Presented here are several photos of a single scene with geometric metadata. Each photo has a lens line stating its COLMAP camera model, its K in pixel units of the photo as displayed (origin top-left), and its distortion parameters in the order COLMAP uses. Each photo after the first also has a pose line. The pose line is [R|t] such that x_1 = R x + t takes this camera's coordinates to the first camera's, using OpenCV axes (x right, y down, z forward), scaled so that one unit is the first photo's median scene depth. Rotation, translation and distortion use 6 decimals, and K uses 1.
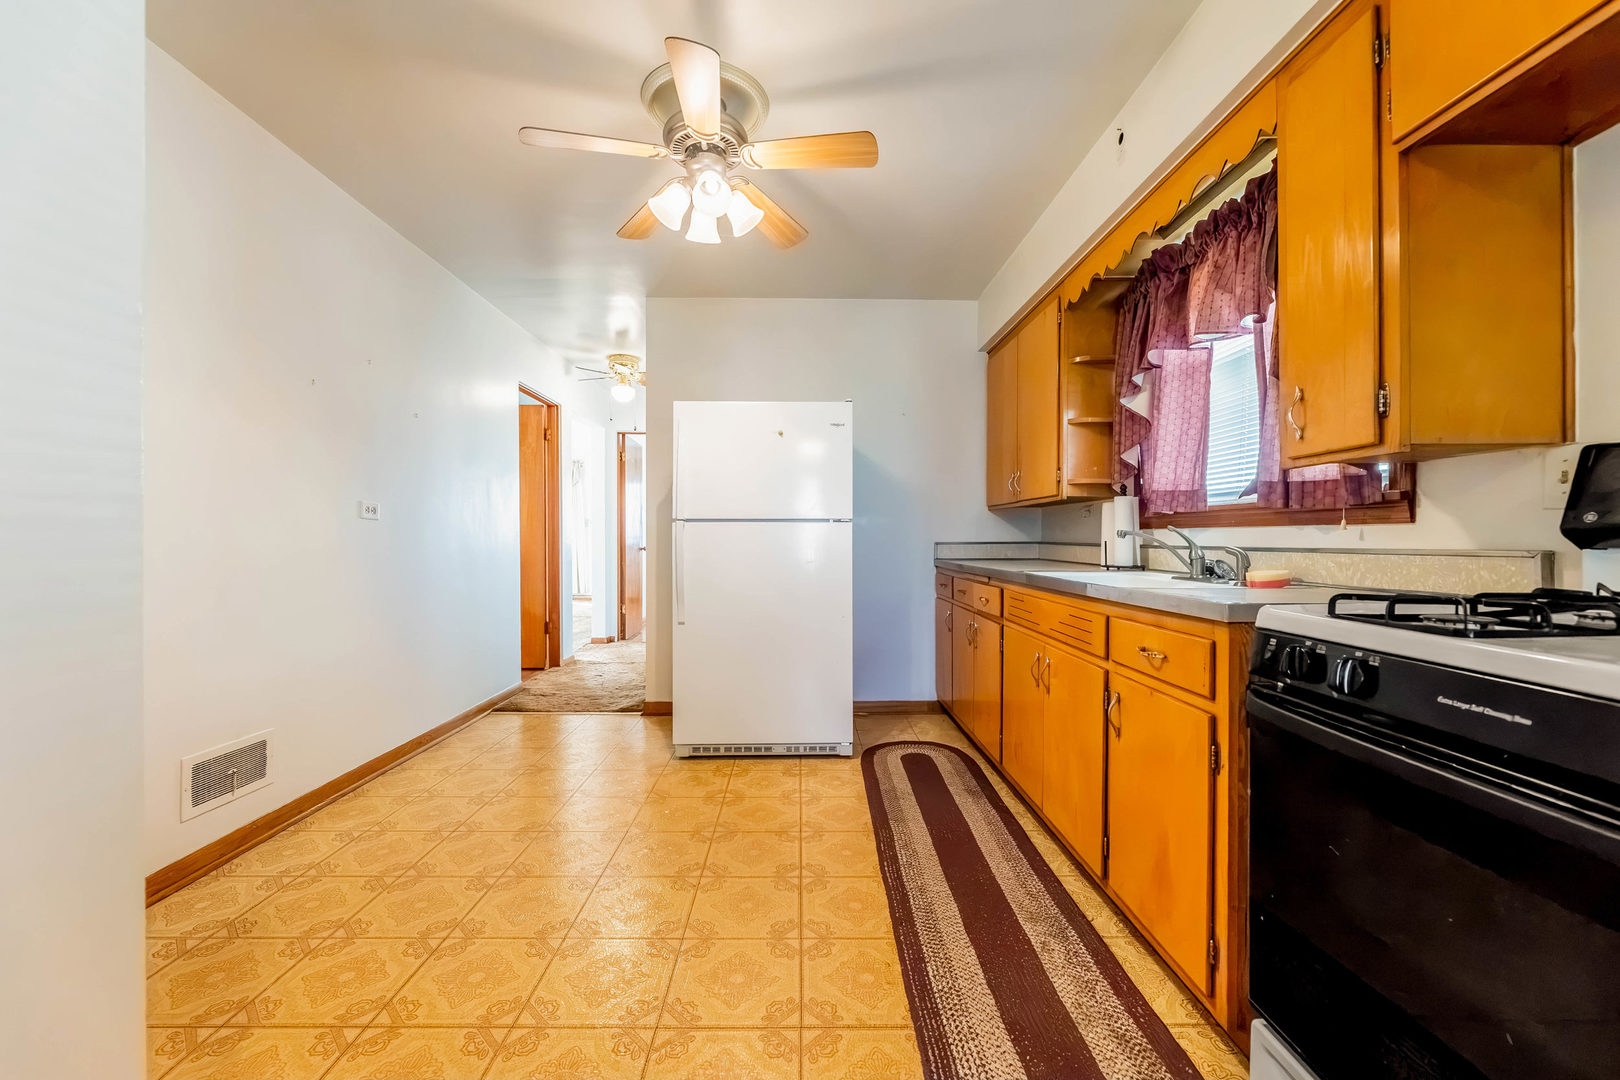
lens RADIAL K [[653.6, 0, 801.3], [0, 653.6, 538.3], [0, 0, 1]] dist [0.000240, 0.000003]
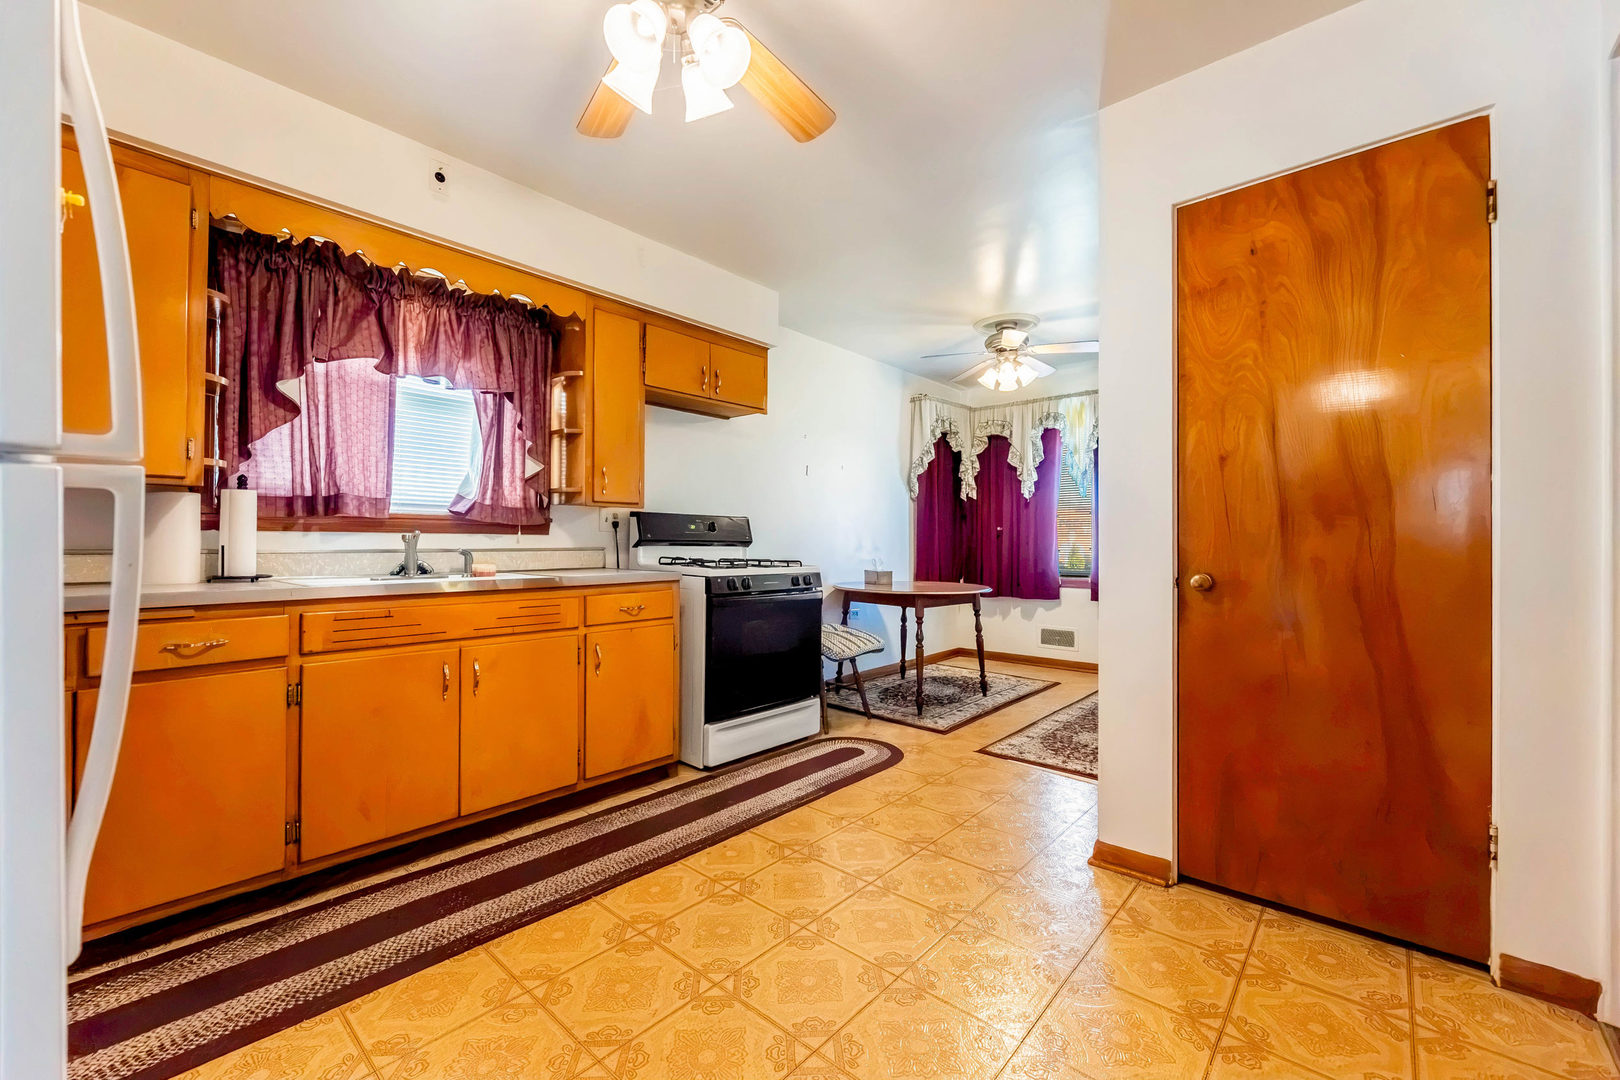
lens RADIAL K [[653.6, 0, 801.3], [0, 653.6, 538.3], [0, 0, 1]] dist [0.000240, 0.000003]
pose [[-0.743550, -0.002611, 0.668676, -0.867603], [-0.007009, 0.999968, -0.003890, -0.009263], [-0.668644, -0.007579, -0.743544, 1.764124]]
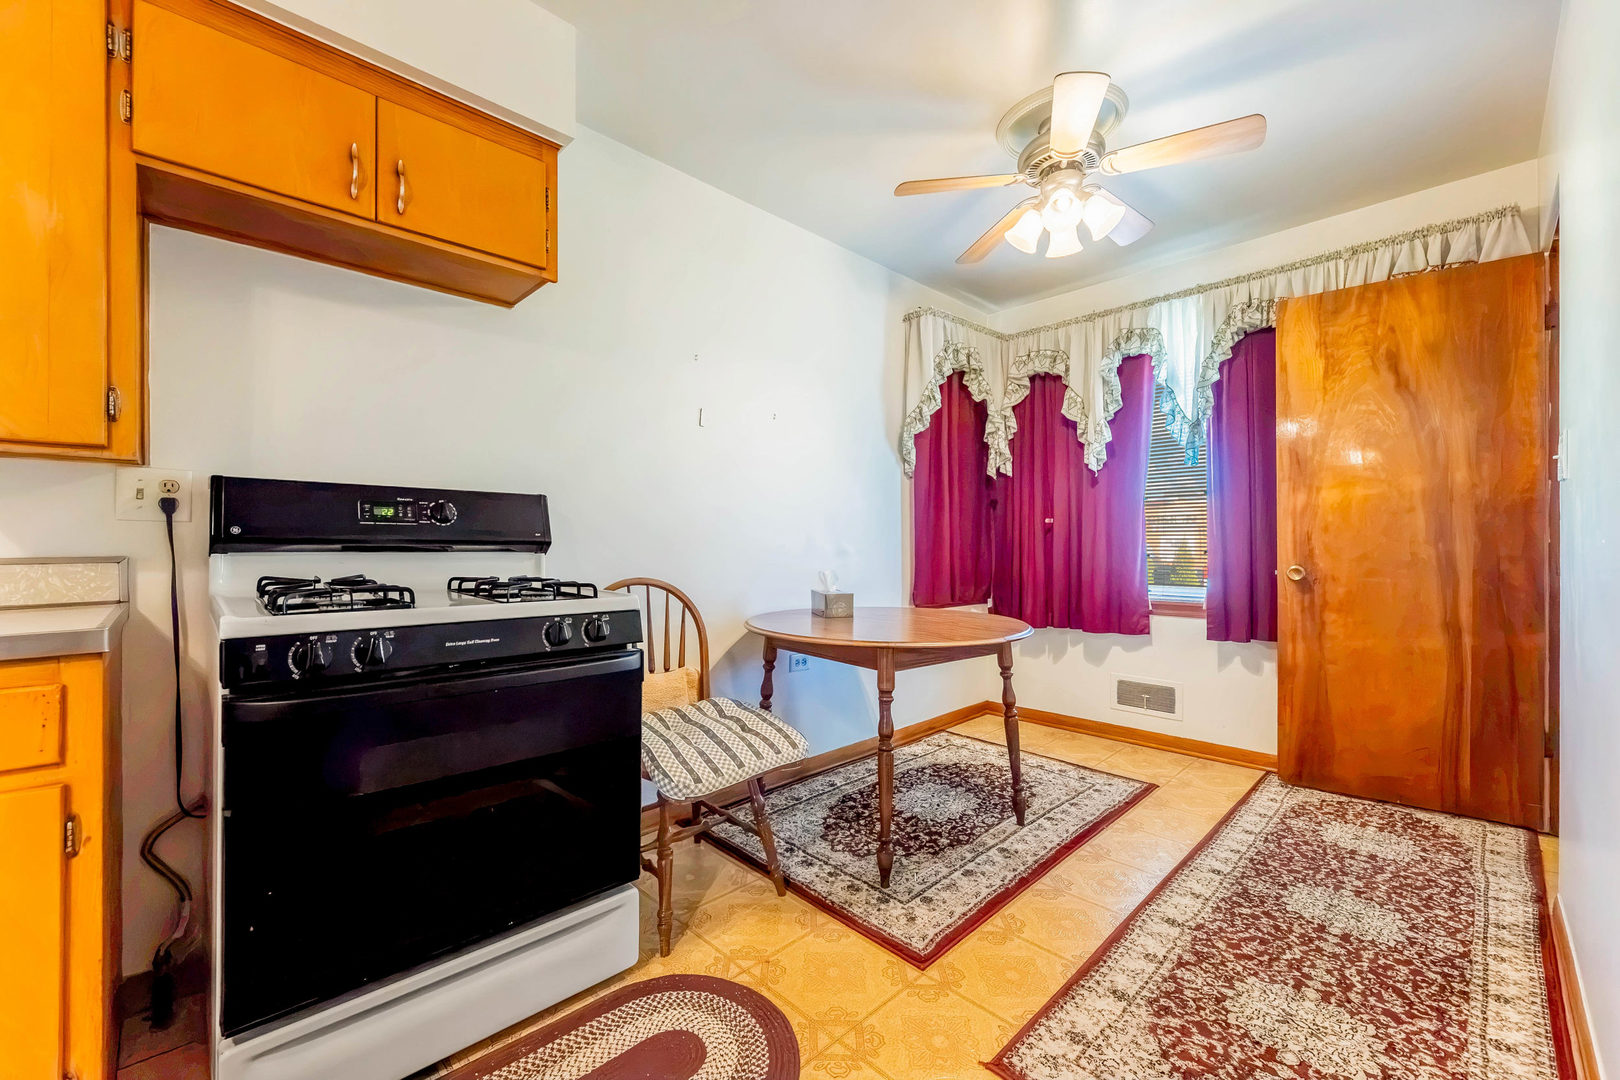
lens RADIAL K [[646.2, 0, 798.1], [0, 646.2, 542.9], [0, 0, 1]] dist [0.000346, 0.000042]
pose [[-0.689047, -0.003050, 0.724710, -0.365636], [-0.003084, 0.999994, 0.001277, -0.007337], [-0.724710, -0.001355, -0.689053, 0.679168]]
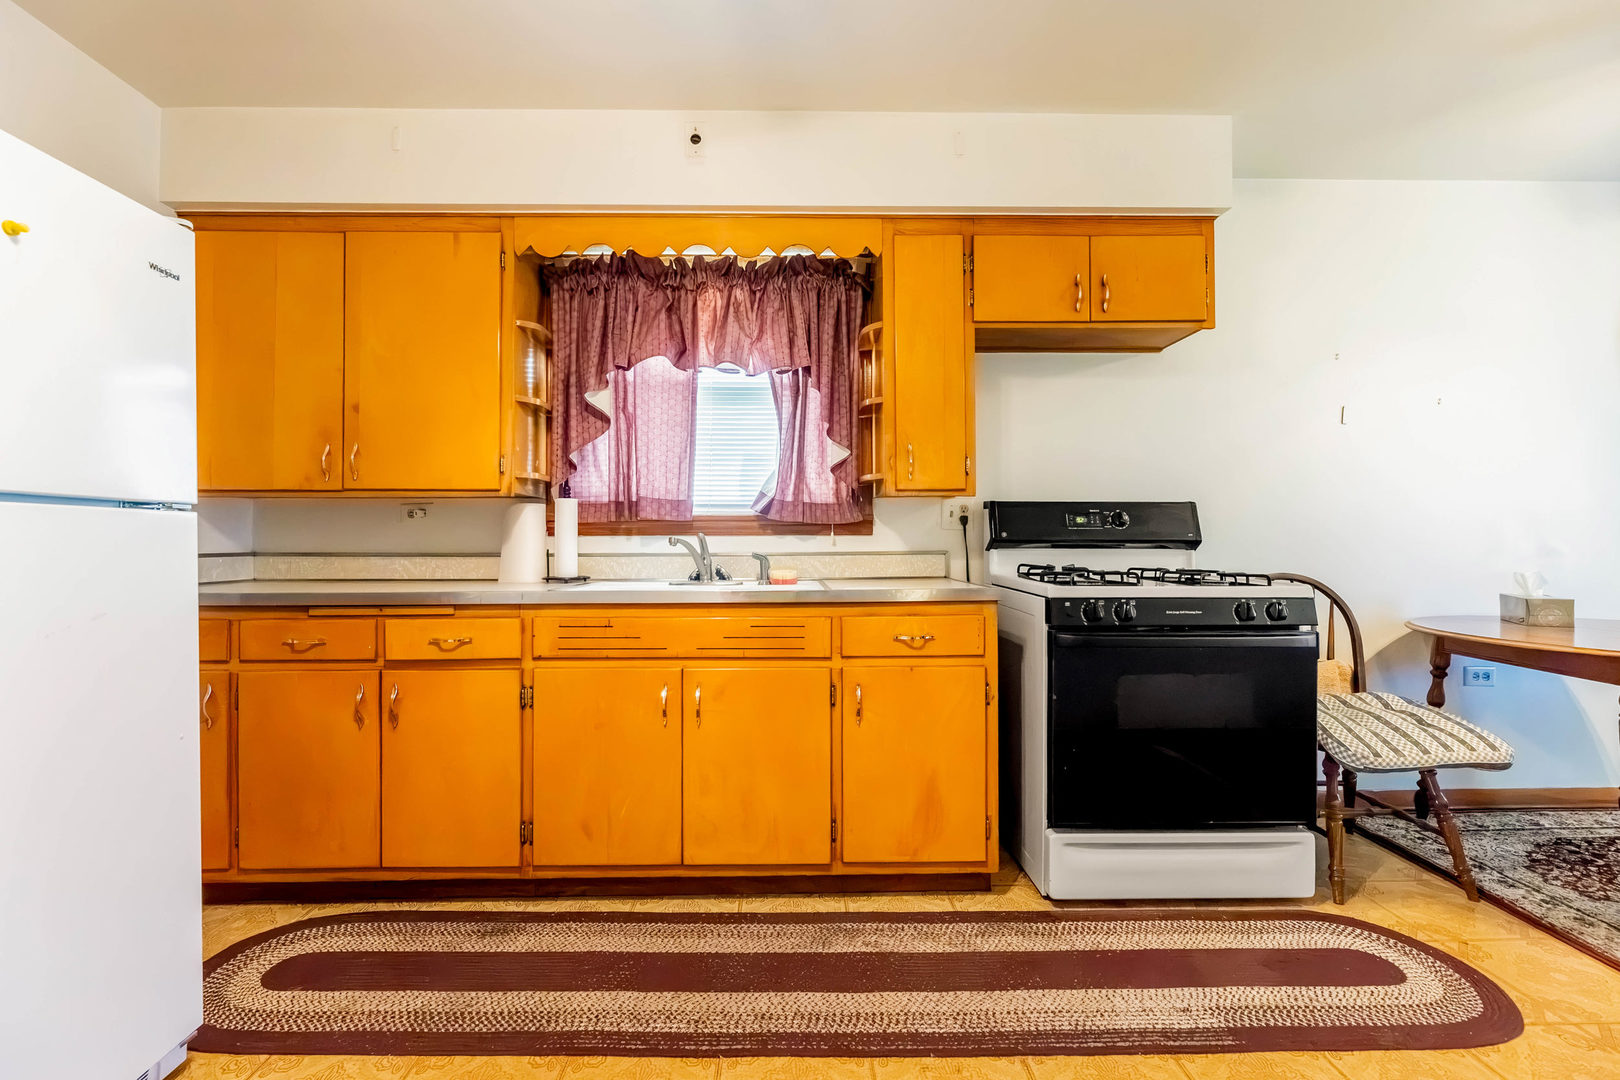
lens RADIAL K [[677.9, 0, 797.7], [0, 677.9, 539.4], [0, 0, 1]] dist [-0.002155, -0.000612]
pose [[-0.015522, 0.001903, 0.999878, -0.662351], [0.003614, 0.999992, -0.001847, -0.009448], [-0.999873, 0.003585, -0.015528, 1.086330]]
